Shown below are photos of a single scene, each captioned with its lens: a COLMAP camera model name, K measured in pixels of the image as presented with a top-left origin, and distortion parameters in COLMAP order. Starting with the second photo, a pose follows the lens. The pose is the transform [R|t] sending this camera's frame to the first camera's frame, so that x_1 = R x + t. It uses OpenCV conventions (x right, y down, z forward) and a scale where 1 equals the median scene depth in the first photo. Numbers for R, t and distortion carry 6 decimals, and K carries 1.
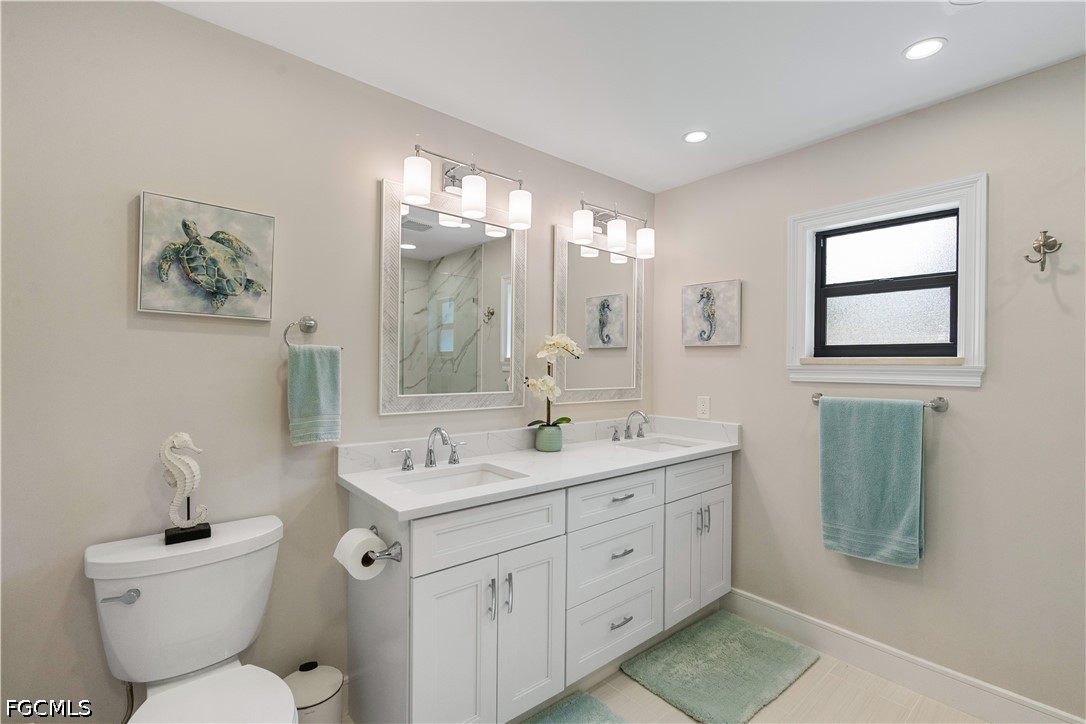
lens RADIAL K [[496.6, 0, 539.6], [0, 496.6, 365.8], [0, 0, 1]] dist [-0.005381, 0.003439]
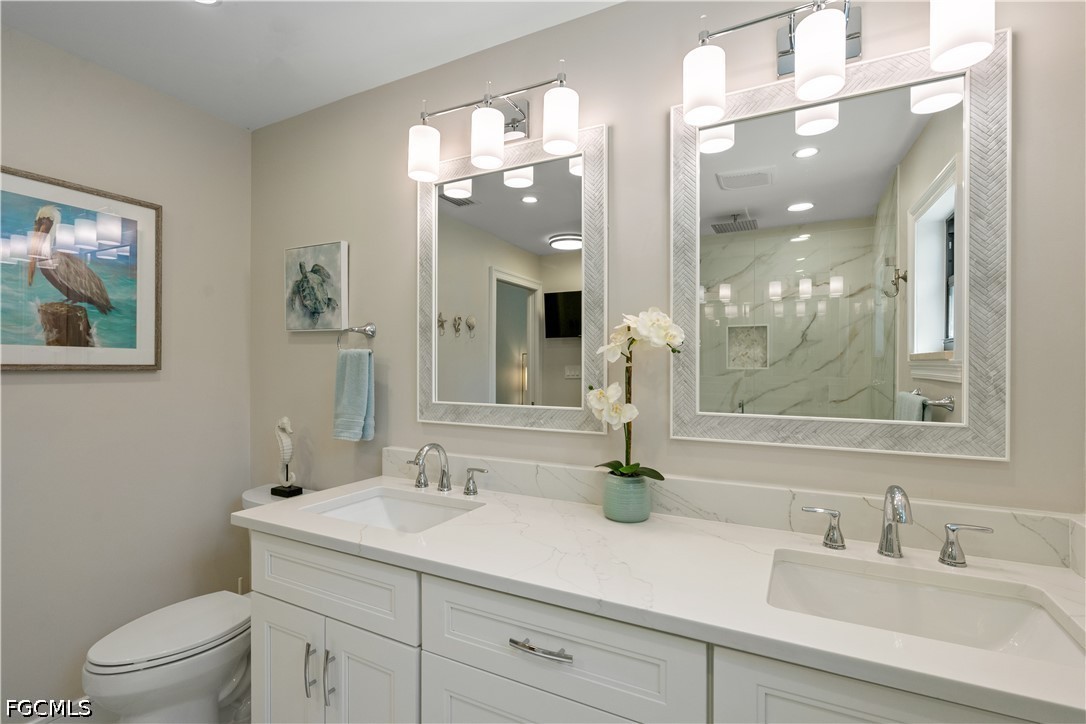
lens RADIAL K [[496.6, 0, 531.6], [0, 496.6, 367.6], [0, 0, 1]] dist [-0.005381, 0.003439]
pose [[0.371810, -0.008167, -0.928273, 0.573890], [-0.000145, 0.999961, -0.008856, 0.006319], [0.928309, 0.003428, 0.371794, 0.787929]]
